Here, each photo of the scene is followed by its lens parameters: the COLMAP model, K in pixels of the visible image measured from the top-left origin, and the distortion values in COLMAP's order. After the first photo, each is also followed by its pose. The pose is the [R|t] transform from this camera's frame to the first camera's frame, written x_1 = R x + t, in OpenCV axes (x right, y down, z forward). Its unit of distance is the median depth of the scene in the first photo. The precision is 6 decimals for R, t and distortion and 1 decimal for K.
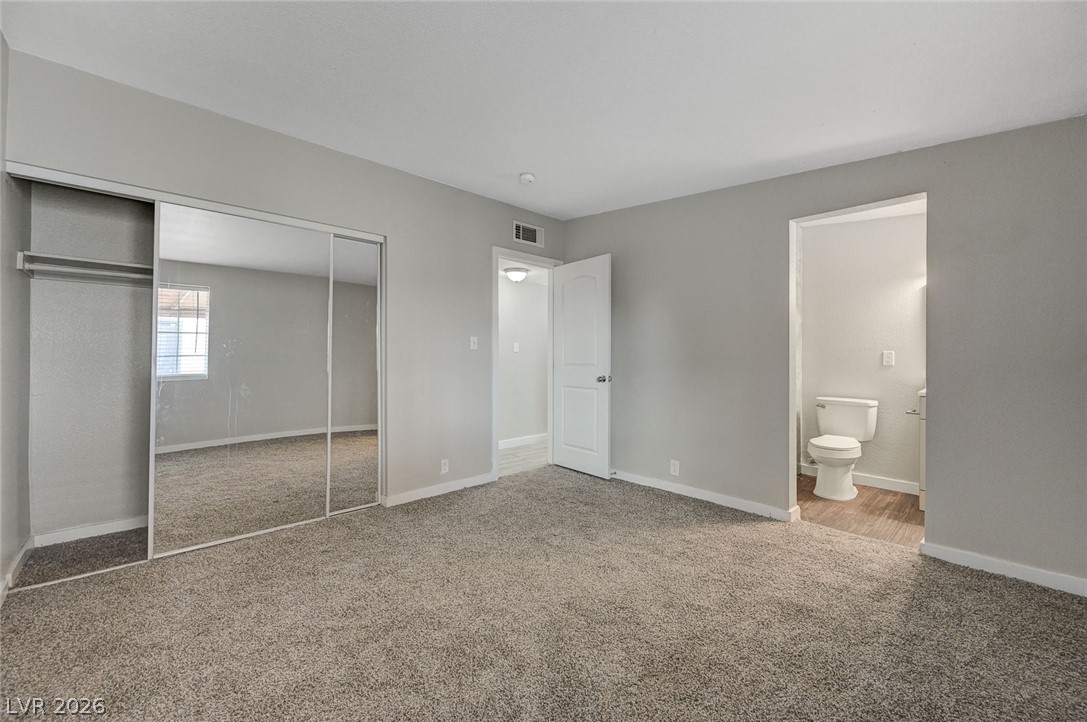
lens RADIAL K [[432.0, 0, 549.6], [0, 432.0, 357.1], [0, 0, 1]] dist [-0.000159, 0.000357]
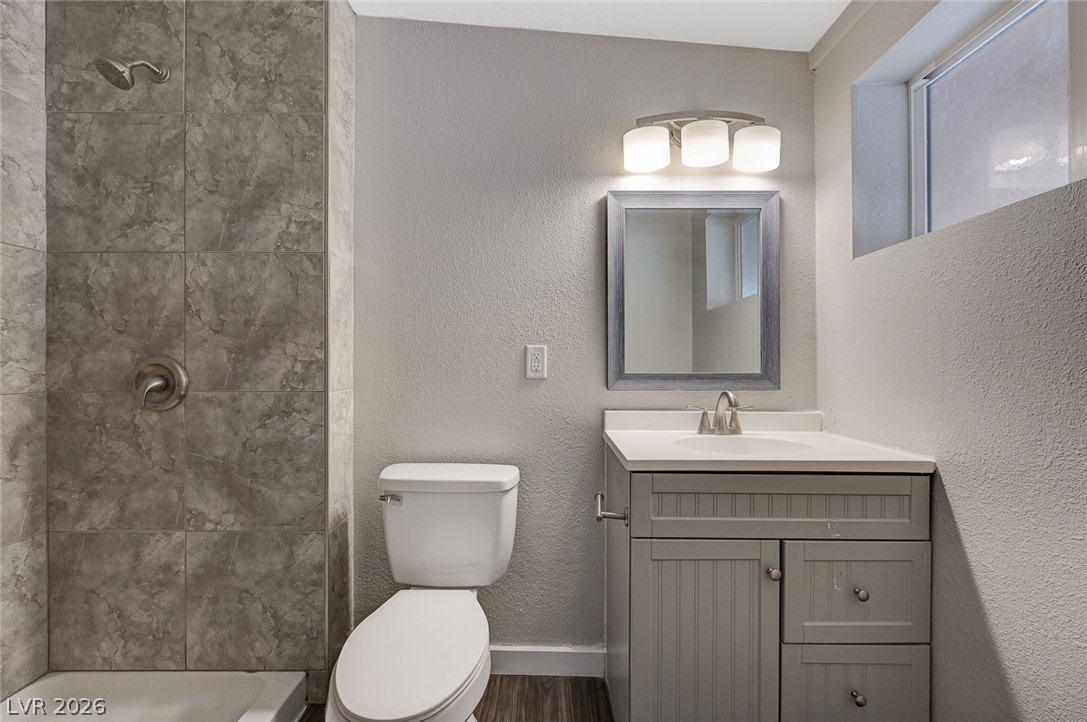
lens RADIAL K [[432.0, 0, 542.7], [0, 432.0, 361.8], [0, 0, 1]] dist [-0.000159, 0.000357]
pose [[0.696330, 0.007544, 0.717682, 0.538504], [-0.001815, 0.999960, -0.008750, 0.007490], [-0.717719, 0.004790, 0.696316, 0.778439]]
